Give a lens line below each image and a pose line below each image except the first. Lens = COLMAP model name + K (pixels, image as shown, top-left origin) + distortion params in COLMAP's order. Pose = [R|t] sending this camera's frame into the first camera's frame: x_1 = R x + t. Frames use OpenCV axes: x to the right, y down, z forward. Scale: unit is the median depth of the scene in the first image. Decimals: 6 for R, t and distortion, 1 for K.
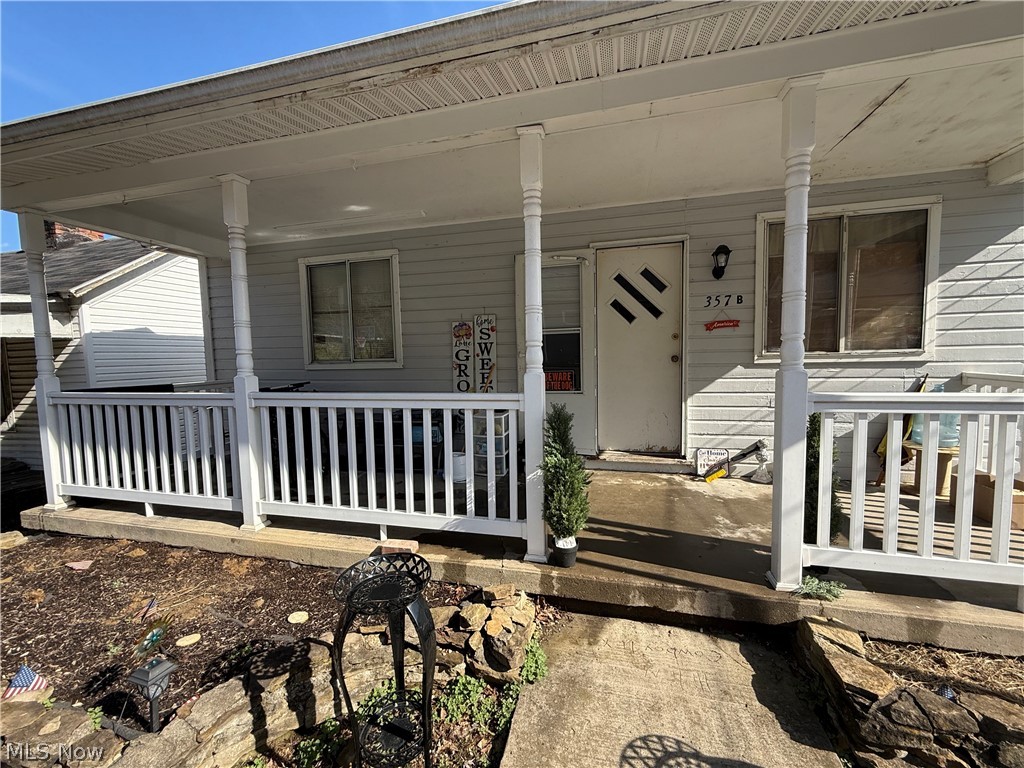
lens RADIAL K [[406.3, 0, 511.6], [0, 406.3, 387.8], [0, 0, 1]] dist [-0.001488, -0.000079]
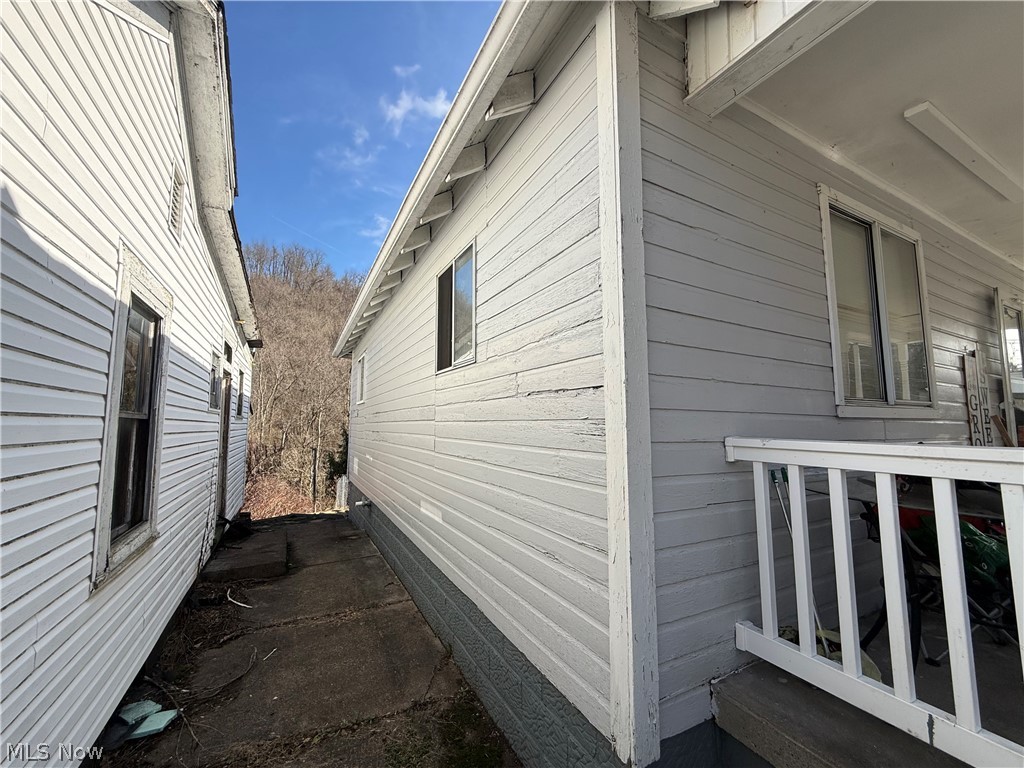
lens RADIAL K [[410.3, 0, 510.3], [0, 410.3, 385.9], [0, 0, 1]] dist [0.000804, 0.000396]
pose [[0.736485, 0.084201, 0.671192, -1.383224], [0.034266, 0.986305, -0.161332, -0.023697], [-0.675585, 0.141817, 0.723514, 1.175862]]
